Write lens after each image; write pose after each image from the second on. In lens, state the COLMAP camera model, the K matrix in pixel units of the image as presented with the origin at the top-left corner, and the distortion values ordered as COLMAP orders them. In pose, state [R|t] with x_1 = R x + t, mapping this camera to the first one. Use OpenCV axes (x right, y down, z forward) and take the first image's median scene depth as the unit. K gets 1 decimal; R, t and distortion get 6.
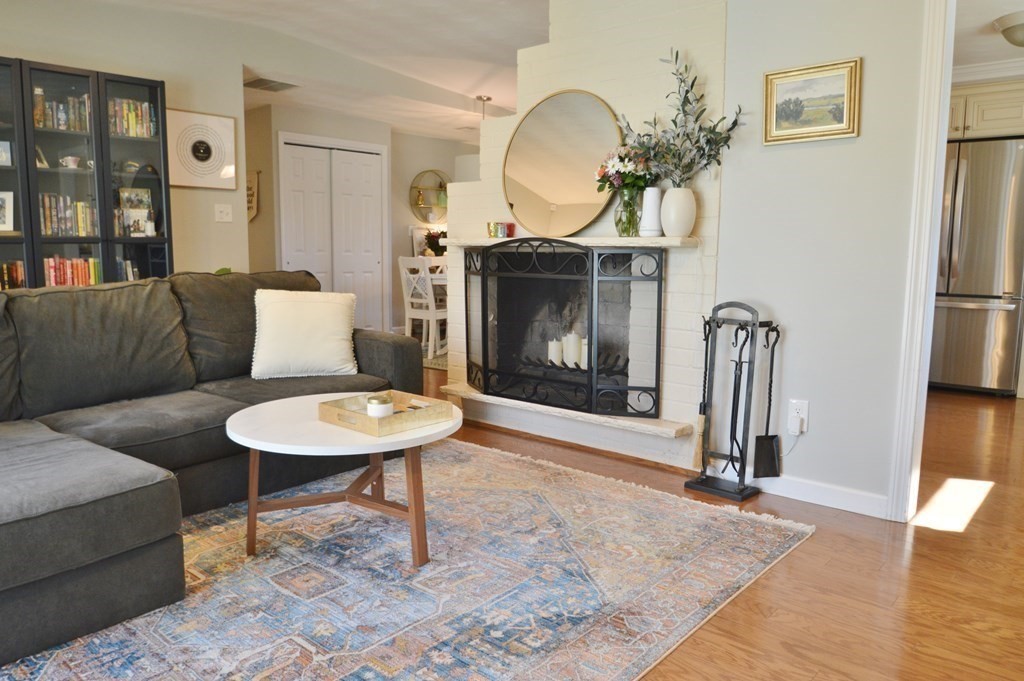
lens RADIAL K [[721.8, 0, 510.1], [0, 721.8, 341.2], [0, 0, 1]] dist [-0.037156, 0.000959]
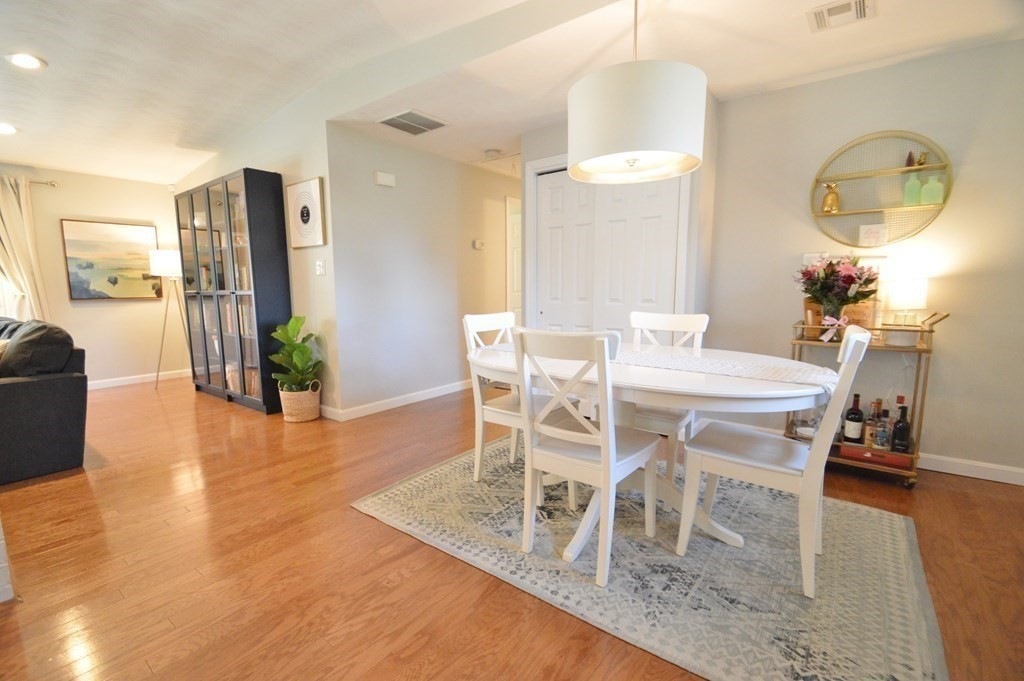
lens RADIAL K [[456.6, 0, 486.5], [0, 456.6, 344.0], [0, 0, 1]] dist [0.000800, -0.008460]
pose [[0.043132, 0.111174, -0.992864, 0.497928], [-0.119402, 0.987240, 0.105358, -0.248163], [0.991909, 0.114006, 0.055856, 1.844506]]
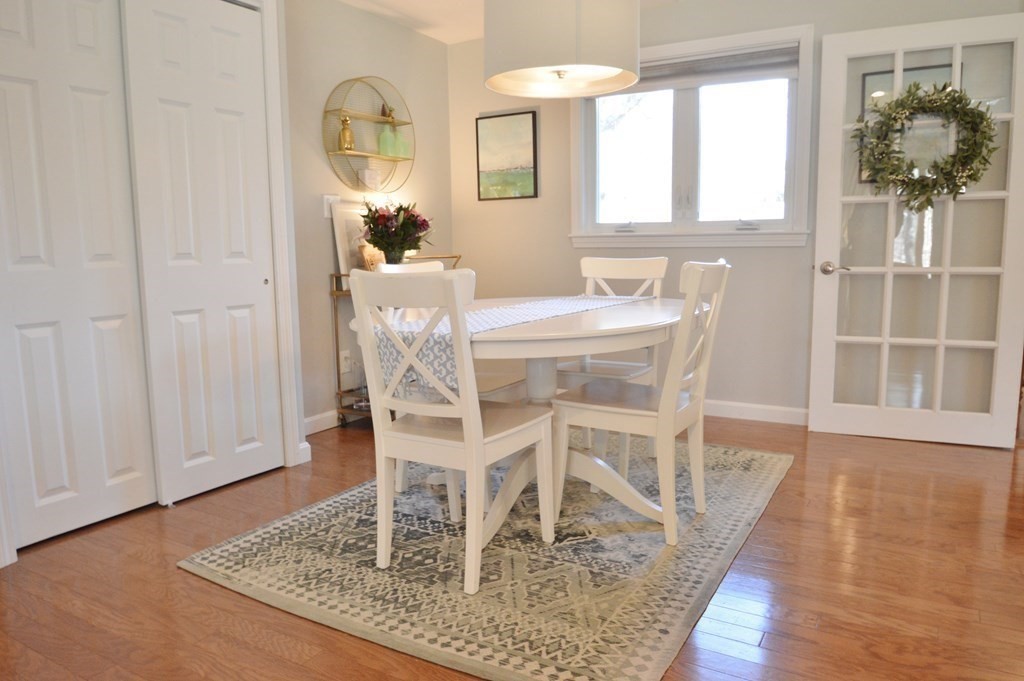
lens RADIAL K [[721.8, 0, 510.1], [0, 721.8, 341.2], [0, 0, 1]] dist [-0.037156, 0.000959]
pose [[0.981053, -0.046648, 0.188038, -0.282076], [0.044831, 0.998898, 0.013905, -0.168899], [-0.188479, -0.005212, 0.982063, 1.298547]]
